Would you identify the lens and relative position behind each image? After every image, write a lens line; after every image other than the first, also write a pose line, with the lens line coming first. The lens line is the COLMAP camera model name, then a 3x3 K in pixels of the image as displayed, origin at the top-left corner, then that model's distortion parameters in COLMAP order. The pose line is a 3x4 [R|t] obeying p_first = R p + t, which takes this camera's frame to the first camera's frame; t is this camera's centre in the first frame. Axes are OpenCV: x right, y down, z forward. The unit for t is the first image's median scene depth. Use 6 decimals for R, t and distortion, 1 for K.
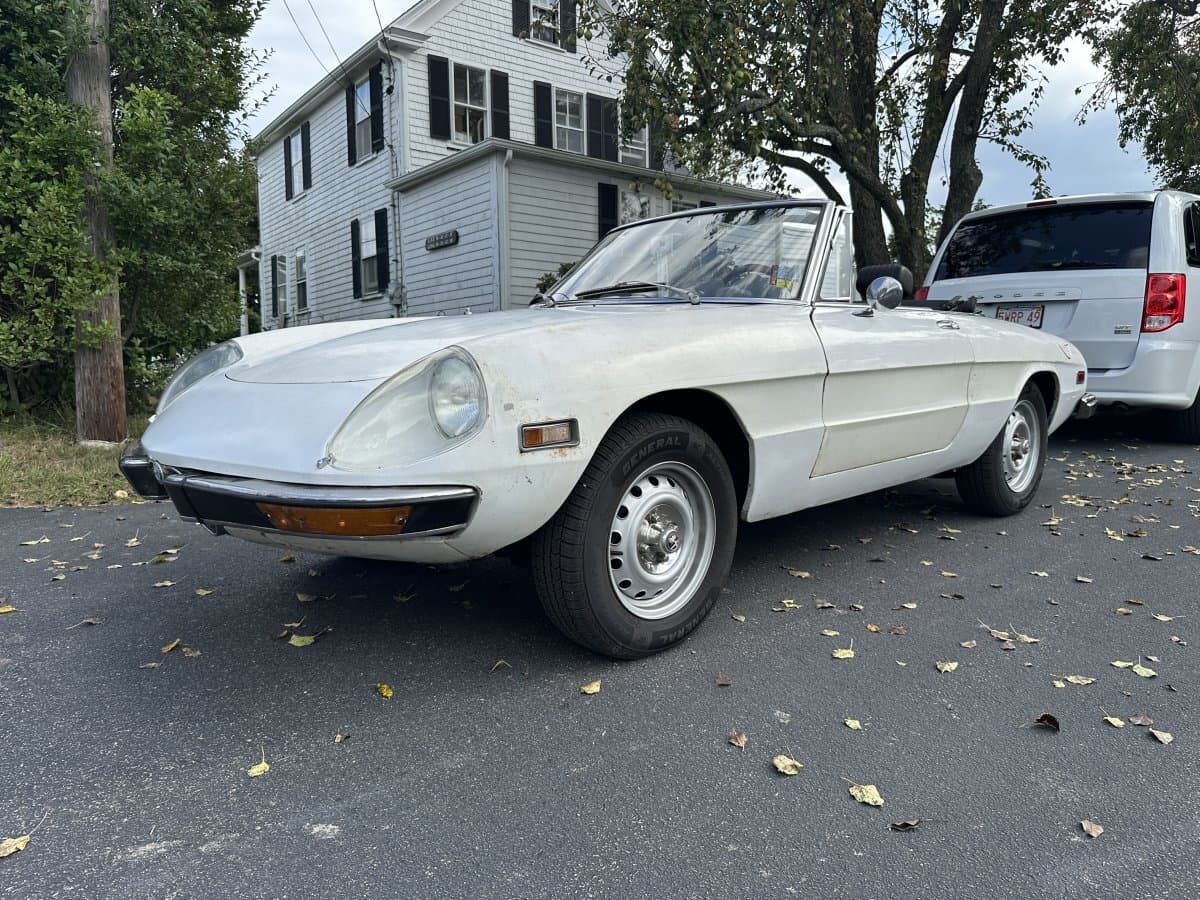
lens RADIAL K [[854.3, 0, 596.2], [0, 854.3, 409.9], [0, 0, 1]] dist [0.011368, -0.023591]
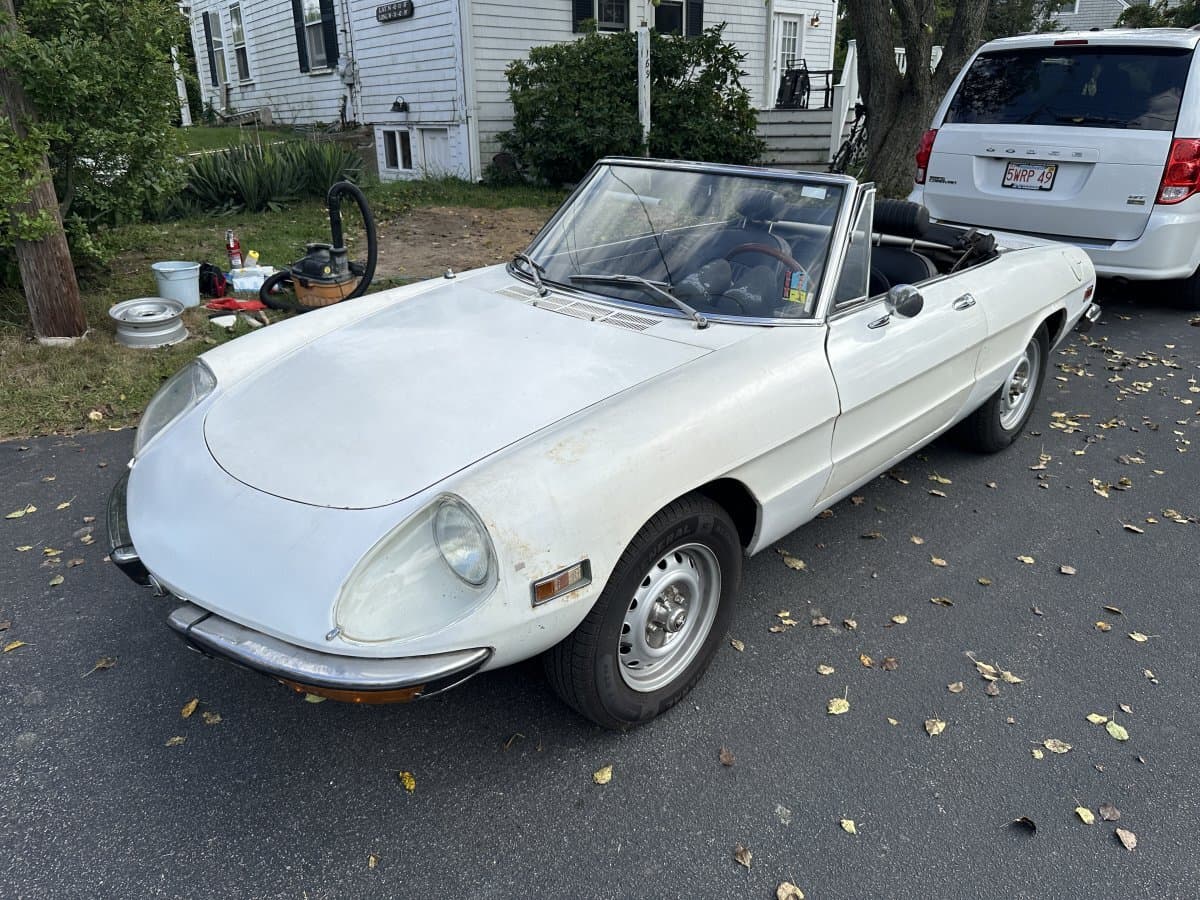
lens RADIAL K [[861.3, 0, 597.6], [0, 861.3, 444.1], [0, 0, 1]] dist [-0.000015, -0.011438]
pose [[0.999474, -0.015795, 0.028335, -0.012788], [0.006829, 0.956331, 0.292205, -0.132741], [-0.031713, -0.291858, 0.955936, 0.035488]]
